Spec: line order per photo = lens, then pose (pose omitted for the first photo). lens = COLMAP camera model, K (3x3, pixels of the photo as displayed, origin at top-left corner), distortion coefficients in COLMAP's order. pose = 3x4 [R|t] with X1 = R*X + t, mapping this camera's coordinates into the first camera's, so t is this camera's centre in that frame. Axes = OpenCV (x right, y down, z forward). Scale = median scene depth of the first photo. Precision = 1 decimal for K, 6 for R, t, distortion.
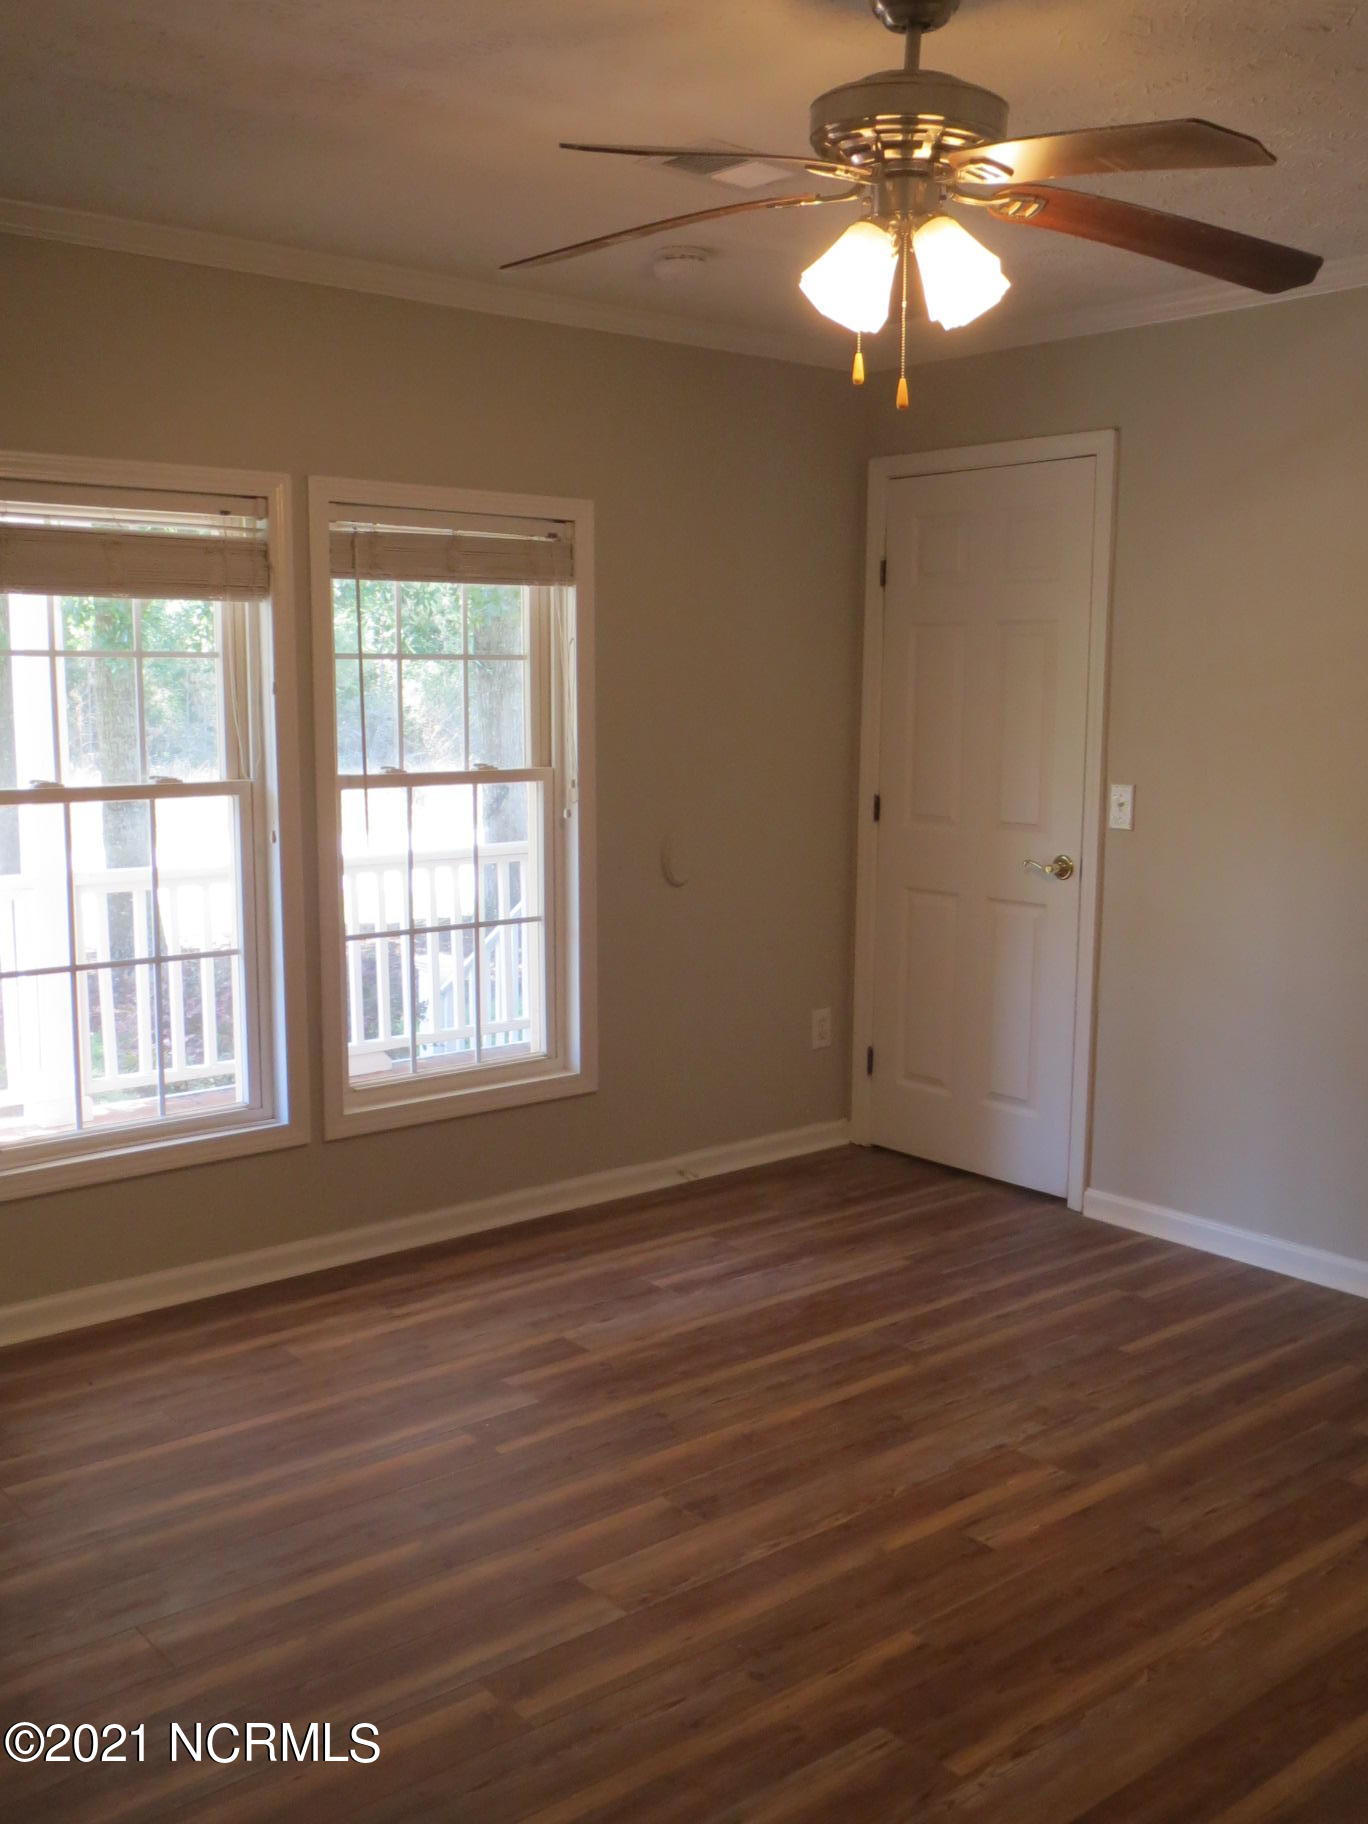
lens RADIAL K [[1741.0, 0, 679.4], [0, 1741.0, 901.4], [0, 0, 1]] dist [-0.003914, 0.000000]
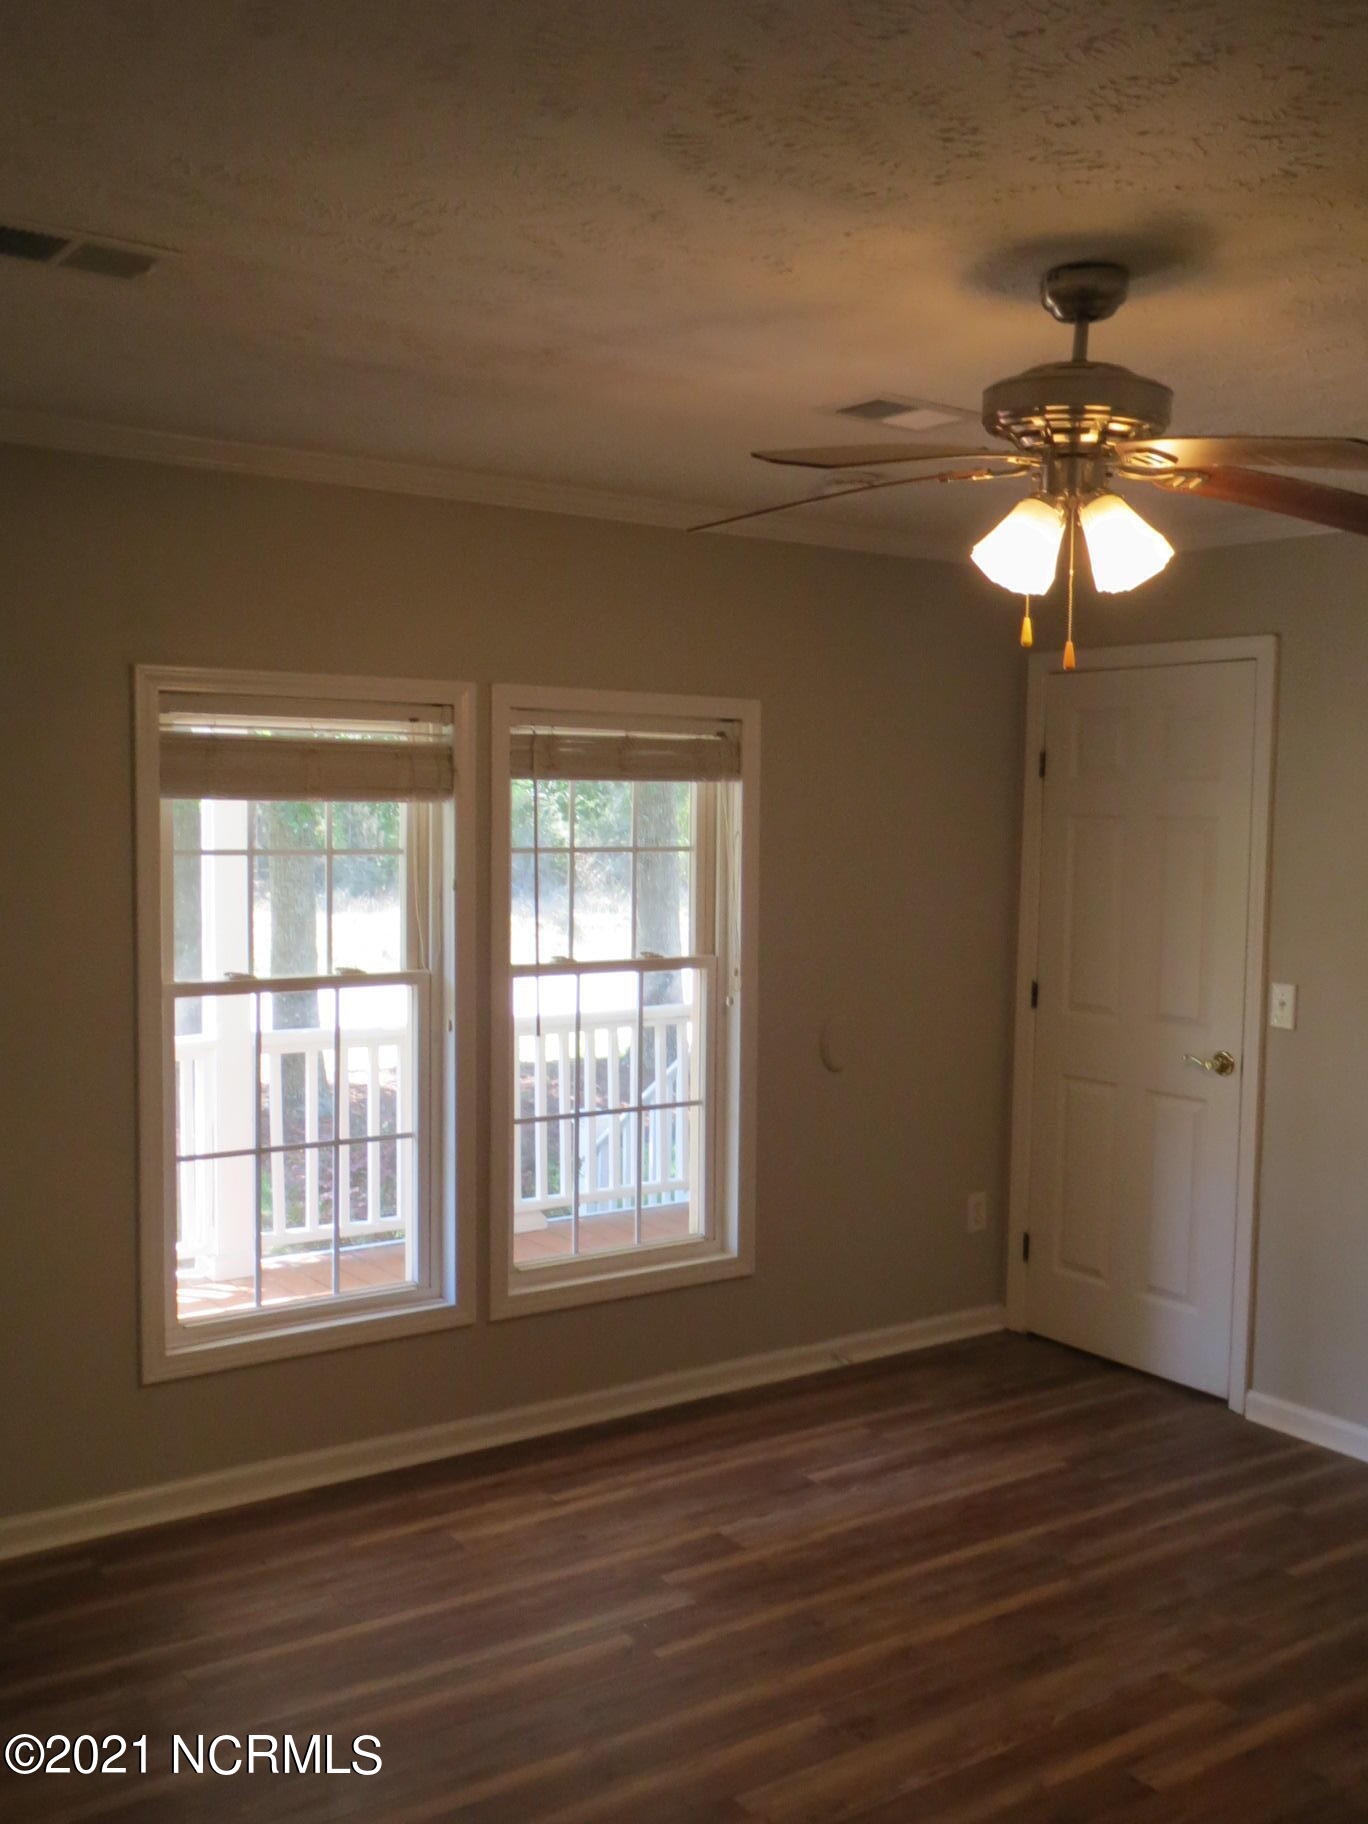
lens RADIAL K [[1741.0, 0, 678.8], [0, 1741.0, 902.6], [0, 0, 1]] dist [-0.003914, 0.000000]
pose [[0.996278, 0.014117, -0.085039, -0.008821], [-0.020235, 0.997234, -0.071513, -0.038772], [0.083794, 0.072967, 0.993808, -0.029991]]
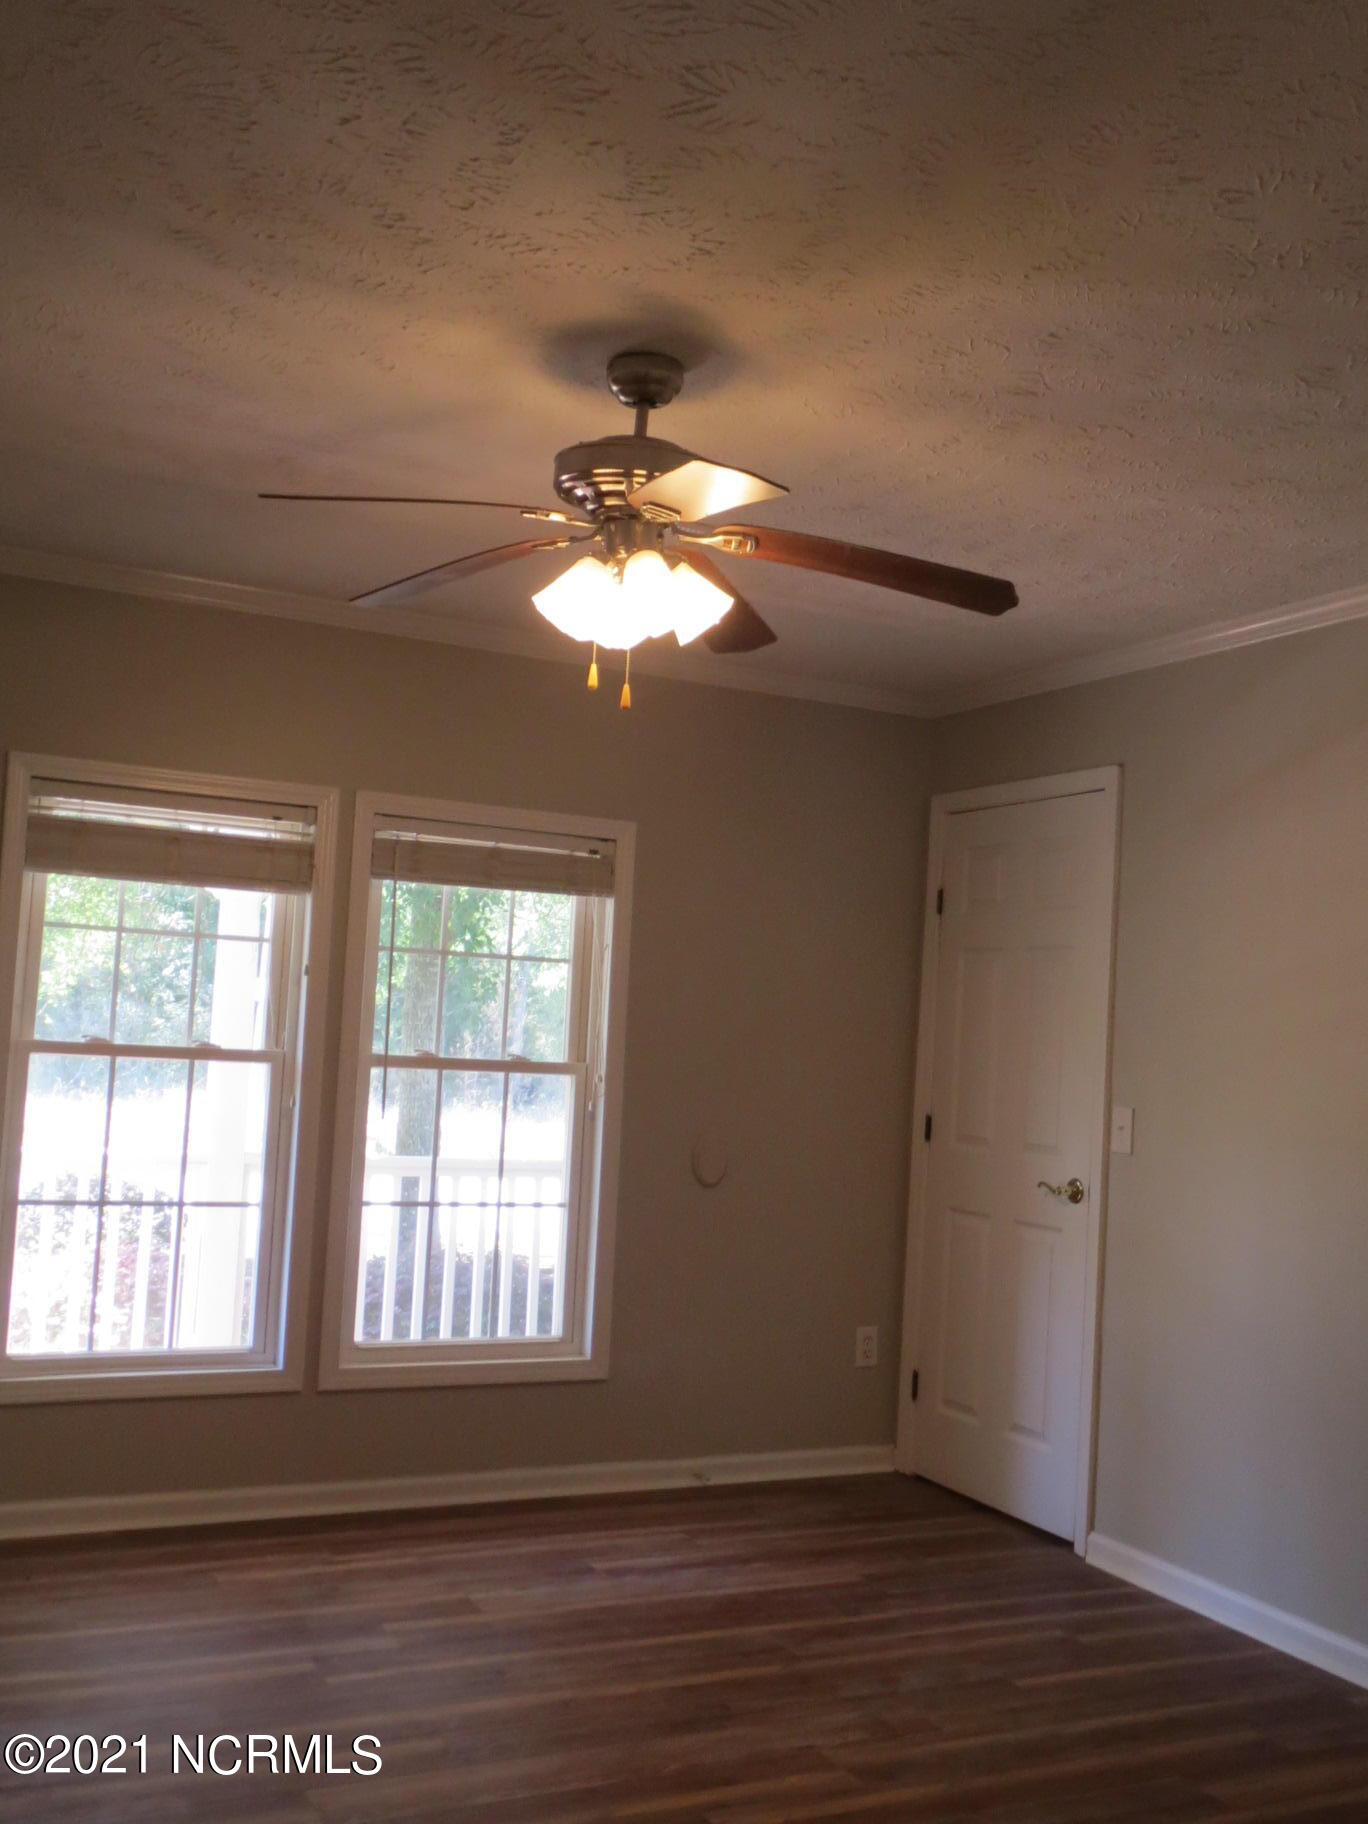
lens RADIAL K [[1741.0, 0, 676.2], [0, 1741.0, 897.3], [0, 0, 1]] dist [-0.003914, 0.000000]
pose [[0.971229, 0.029377, -0.236328, 0.264411], [-0.078691, 0.976209, -0.202046, 0.041202], [0.224770, 0.214830, 0.950435, -0.036158]]
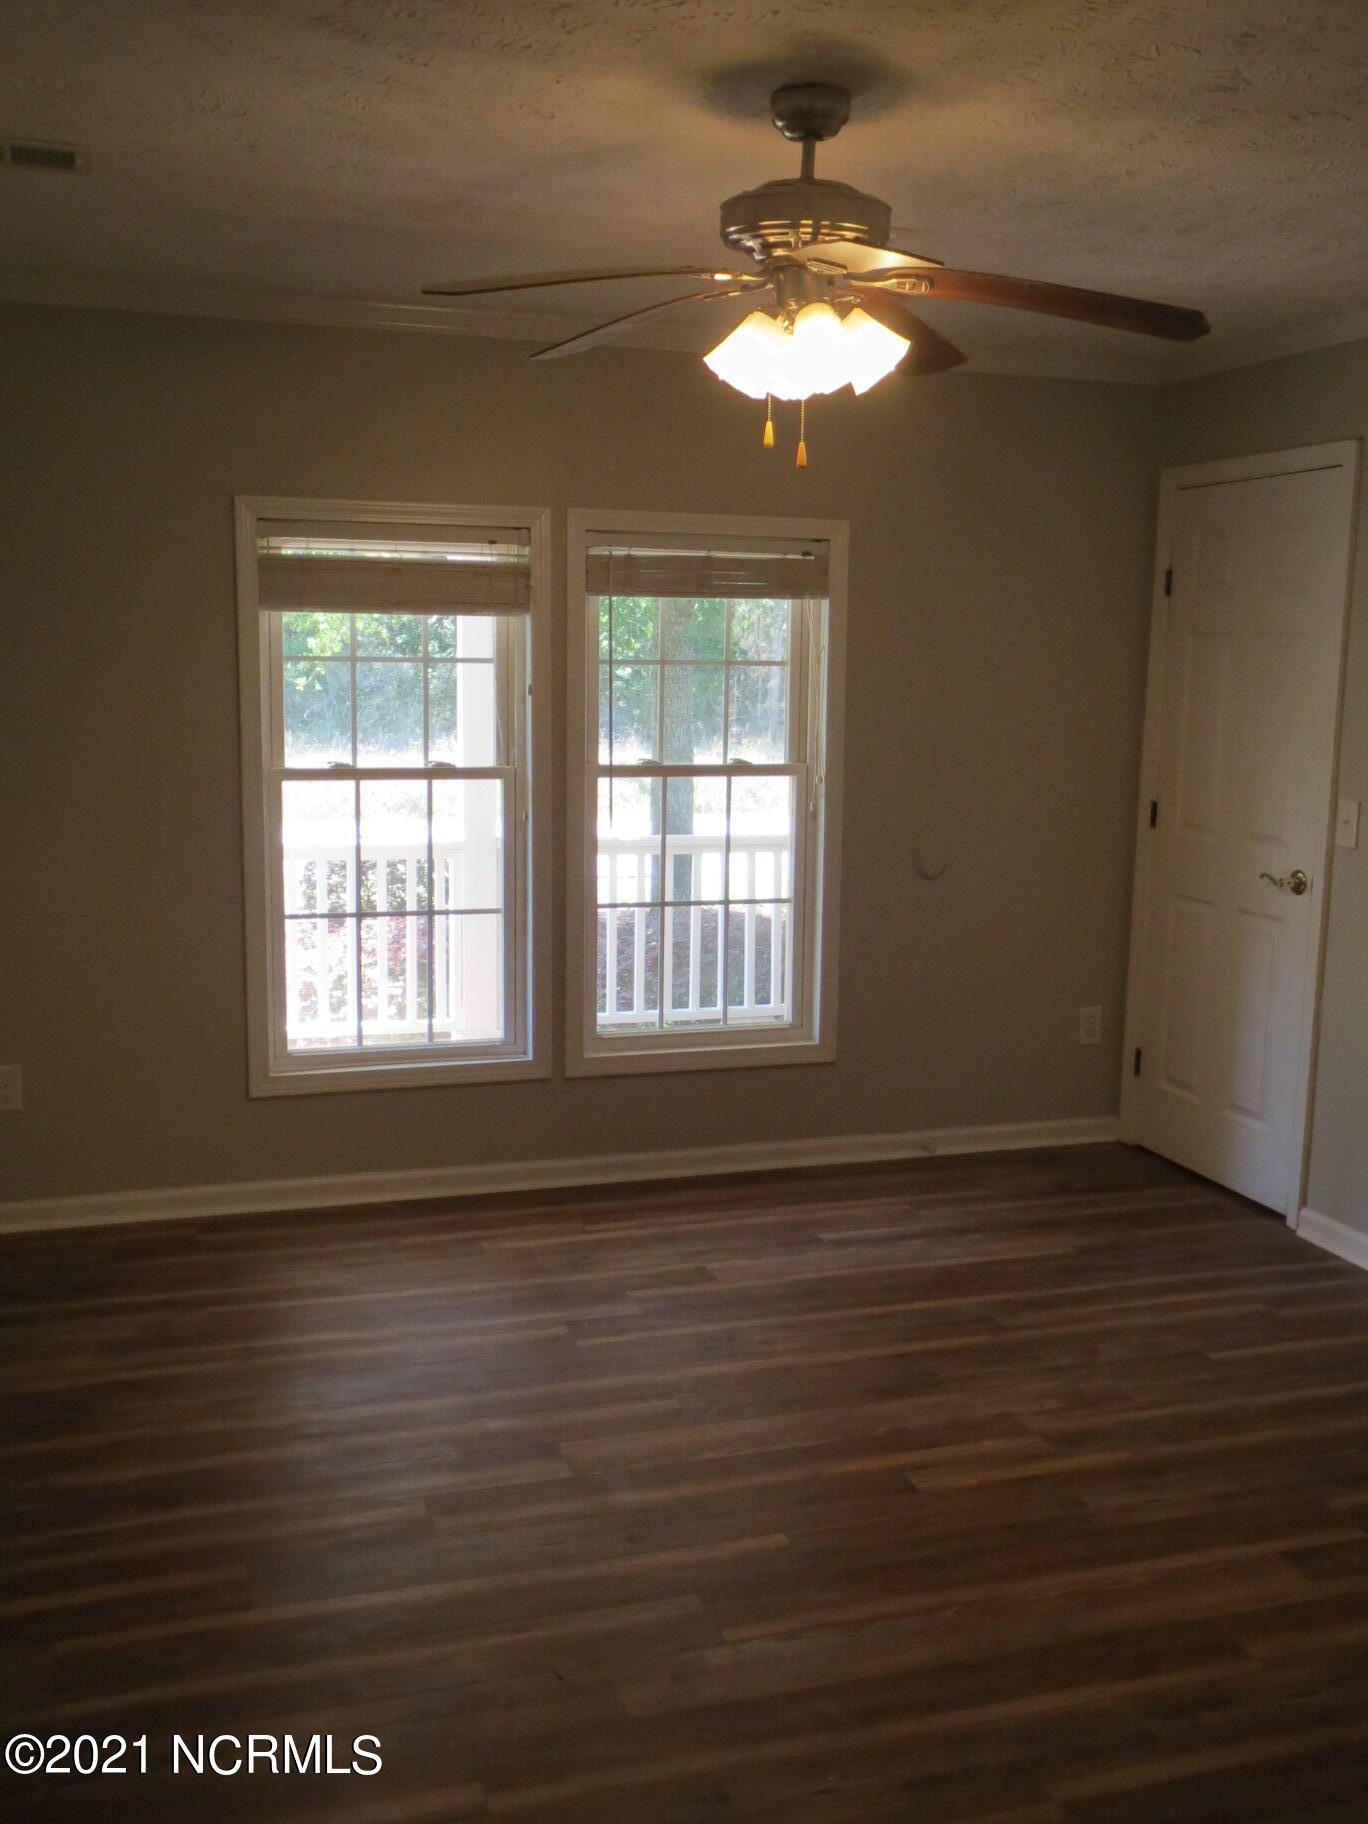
lens RADIAL K [[1741.0, 0, 673.4], [0, 1741.0, 902.3], [0, 0, 1]] dist [-0.003914, 0.000000]
pose [[0.926250, 0.063329, -0.371551, 0.299815], [-0.059057, 0.997992, 0.022877, -0.011325], [0.372254, 0.000753, 0.928131, -0.058677]]
